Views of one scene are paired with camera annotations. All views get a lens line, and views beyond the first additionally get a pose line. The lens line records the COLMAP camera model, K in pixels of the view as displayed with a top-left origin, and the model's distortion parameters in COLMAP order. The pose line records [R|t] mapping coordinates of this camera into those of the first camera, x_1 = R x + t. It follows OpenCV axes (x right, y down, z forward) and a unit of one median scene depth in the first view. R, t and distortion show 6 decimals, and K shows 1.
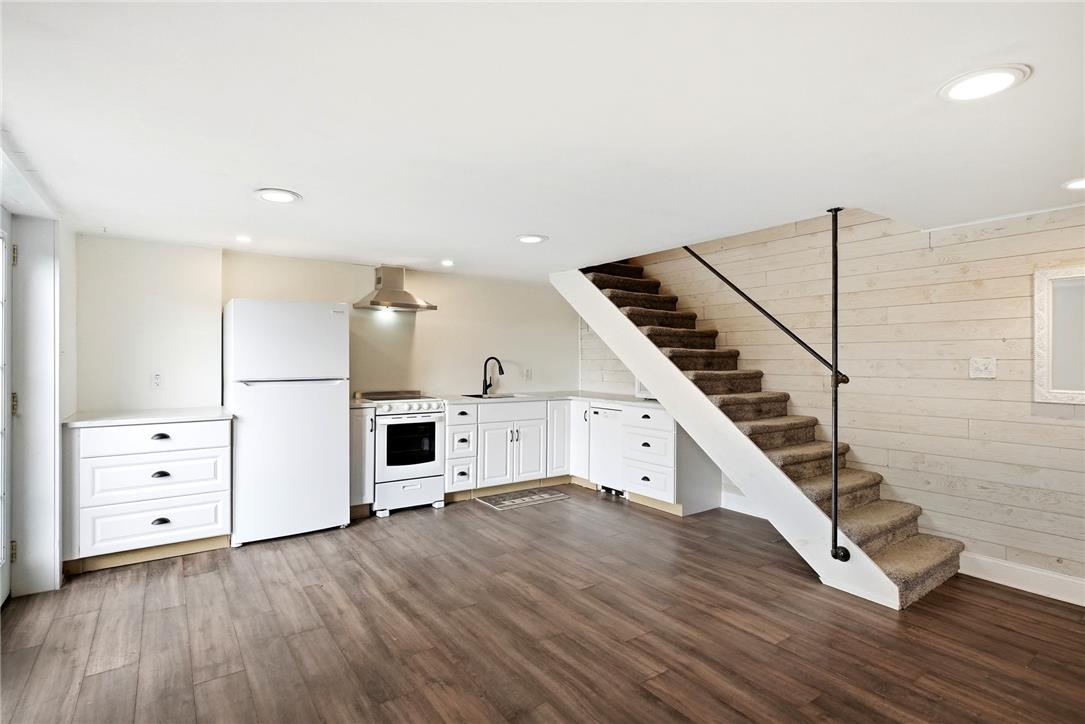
lens RADIAL K [[528.2, 0, 546.7], [0, 528.2, 362.5], [0, 0, 1]] dist [-0.005797, -0.000309]
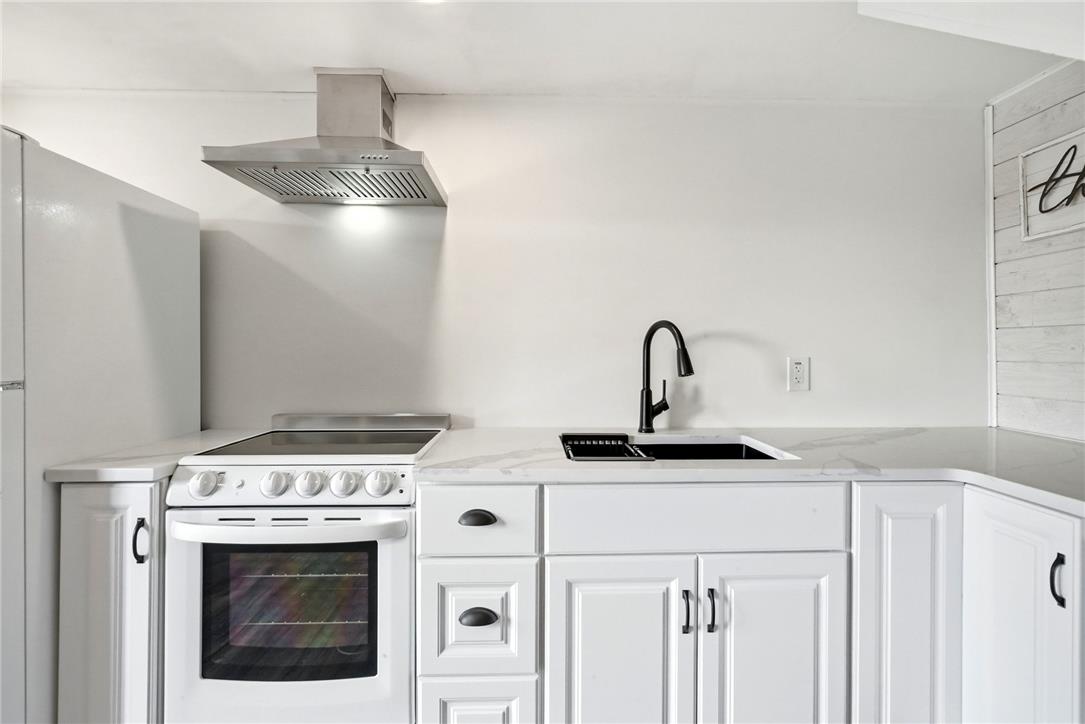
lens RADIAL K [[528.2, 0, 545.2], [0, 528.2, 356.6], [0, 0, 1]] dist [-0.005797, -0.000309]
pose [[0.829949, -0.006561, -0.557801, 0.026386], [0.003881, 0.999975, -0.005988, 0.016797], [0.557826, 0.002805, 0.829953, 0.887859]]
